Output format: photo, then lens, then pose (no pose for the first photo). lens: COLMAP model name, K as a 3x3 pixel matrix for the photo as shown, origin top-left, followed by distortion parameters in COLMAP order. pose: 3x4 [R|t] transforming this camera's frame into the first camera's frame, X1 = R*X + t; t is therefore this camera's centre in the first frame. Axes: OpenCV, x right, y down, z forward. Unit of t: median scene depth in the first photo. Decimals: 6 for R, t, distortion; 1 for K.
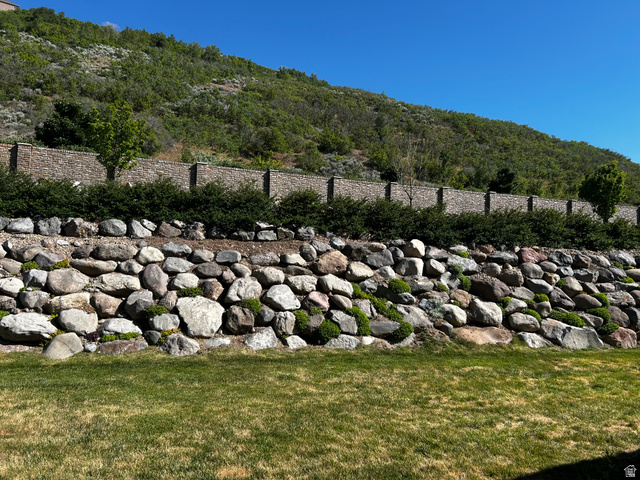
lens RADIAL K [[496.6, 0, 318.6], [0, 496.6, 238.3], [0, 0, 1]] dist [0.066183, -0.082691]
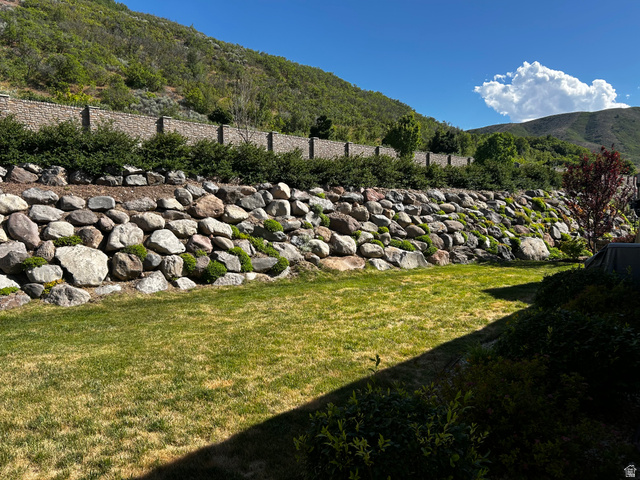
lens RADIAL K [[496.6, 0, 321.6], [0, 496.6, 246.0], [0, 0, 1]] dist [0.066183, -0.082691]
pose [[0.925858, -0.061127, 0.372895, -0.141454], [0.013035, 0.991408, 0.130151, -0.000694], [-0.377647, -0.115641, 0.918700, -0.048888]]
